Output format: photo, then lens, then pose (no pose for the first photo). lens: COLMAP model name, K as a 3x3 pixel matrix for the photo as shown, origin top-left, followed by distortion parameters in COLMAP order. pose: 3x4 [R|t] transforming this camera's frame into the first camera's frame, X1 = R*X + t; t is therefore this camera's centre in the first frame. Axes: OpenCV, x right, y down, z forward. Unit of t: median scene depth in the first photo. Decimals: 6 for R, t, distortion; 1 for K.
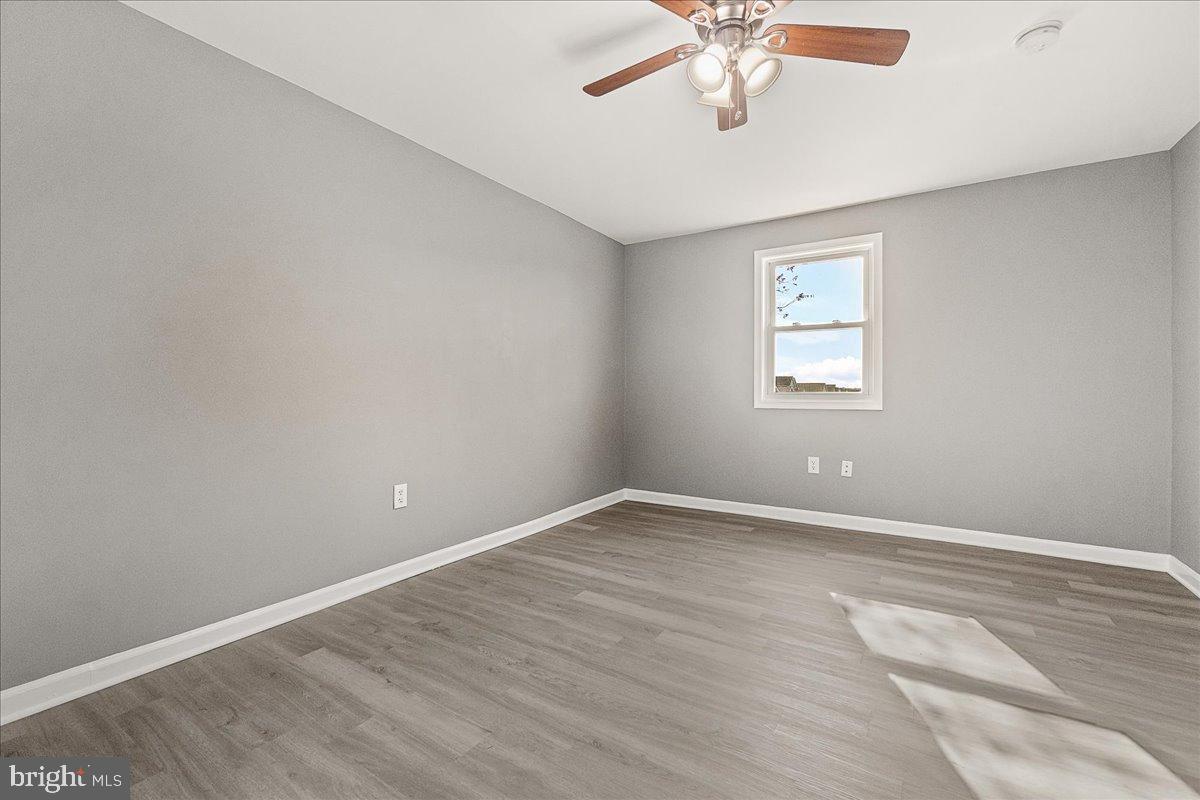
lens RADIAL K [[520.5, 0, 597.8], [0, 520.5, 386.7], [0, 0, 1]] dist [-0.025236, 0.001051]
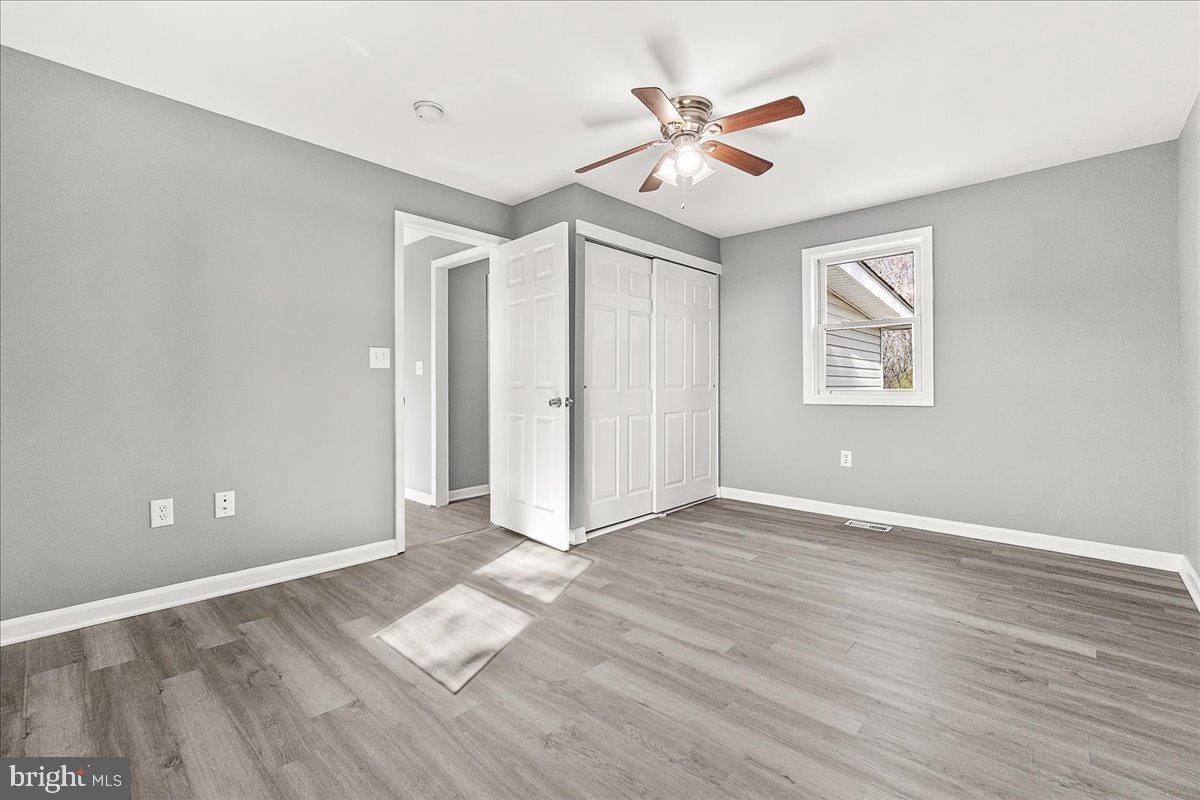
lens RADIAL K [[520.5, 0, 597.8], [0, 520.5, 386.7], [0, 0, 1]] dist [-0.025236, 0.001051]
pose [[-0.985663, 0.001577, 0.168718, 0.196484], [0.002151, 0.999993, 0.003219, 0.007250], [-0.168712, 0.003535, -0.985659, 1.968227]]
